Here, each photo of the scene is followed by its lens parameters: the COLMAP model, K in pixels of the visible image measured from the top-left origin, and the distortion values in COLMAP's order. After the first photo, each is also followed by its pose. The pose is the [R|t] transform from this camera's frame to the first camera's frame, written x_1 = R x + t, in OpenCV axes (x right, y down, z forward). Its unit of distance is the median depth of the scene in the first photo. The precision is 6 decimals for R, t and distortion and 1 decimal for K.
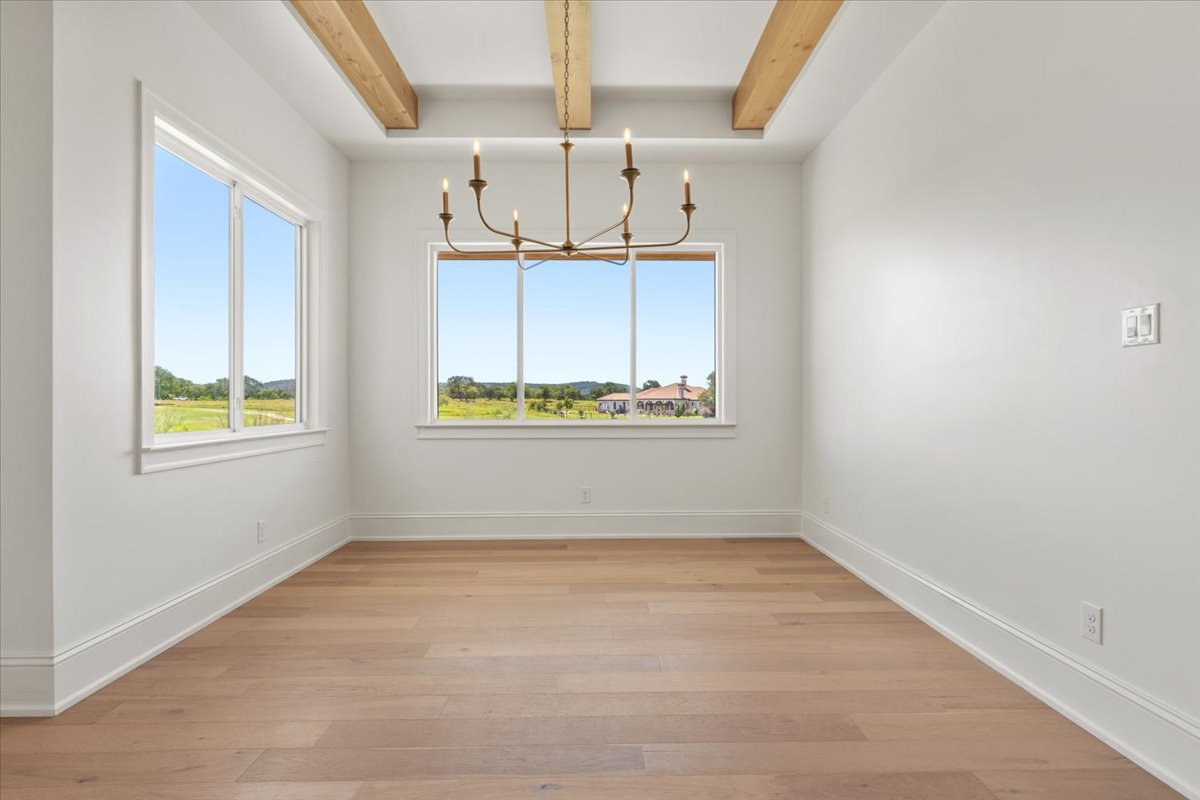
lens RADIAL K [[574.7, 0, 600.5], [0, 574.7, 402.7], [0, 0, 1]] dist [0.000674, -0.000069]
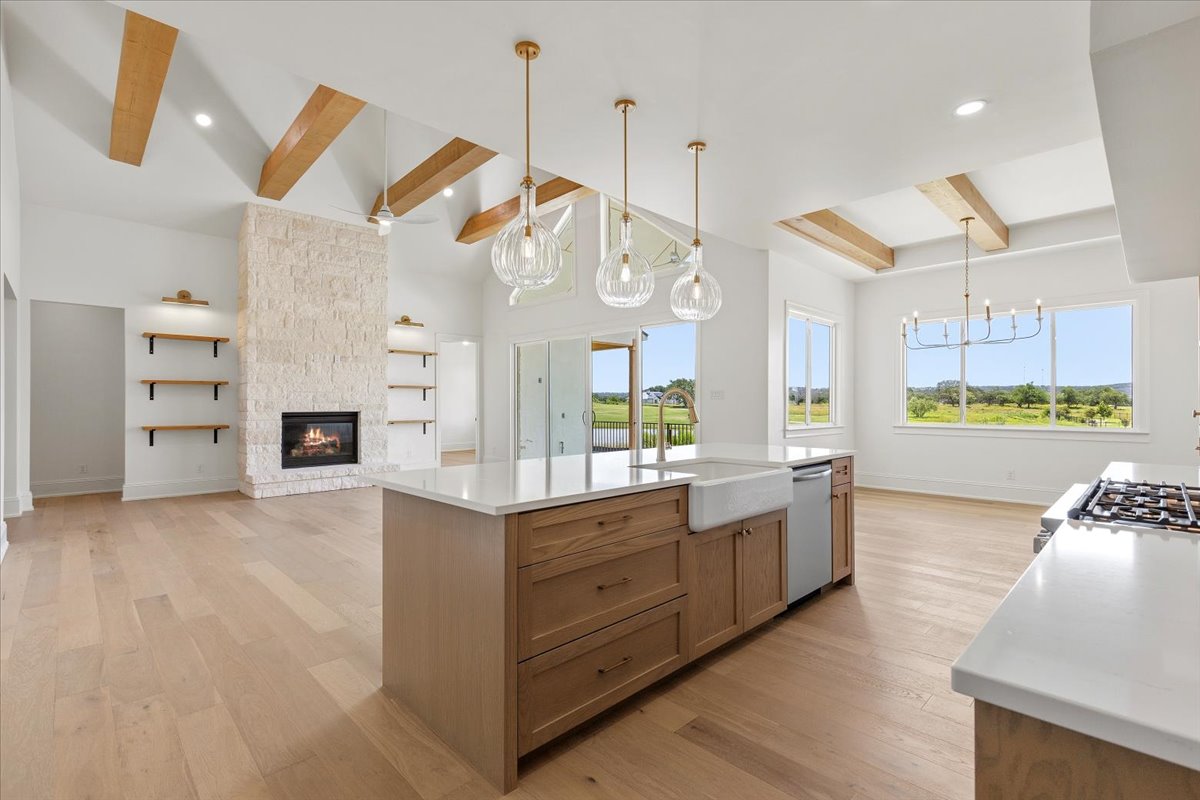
lens RADIAL K [[544.8, 0, 607.4], [0, 544.8, 401.5], [0, 0, 1]] dist [0.015781, -0.000624]
pose [[0.693162, -0.001553, -0.720780, 0.336317], [-0.005810, 0.999953, -0.007741, -0.020083], [0.720758, 0.009554, 0.693120, -0.946782]]
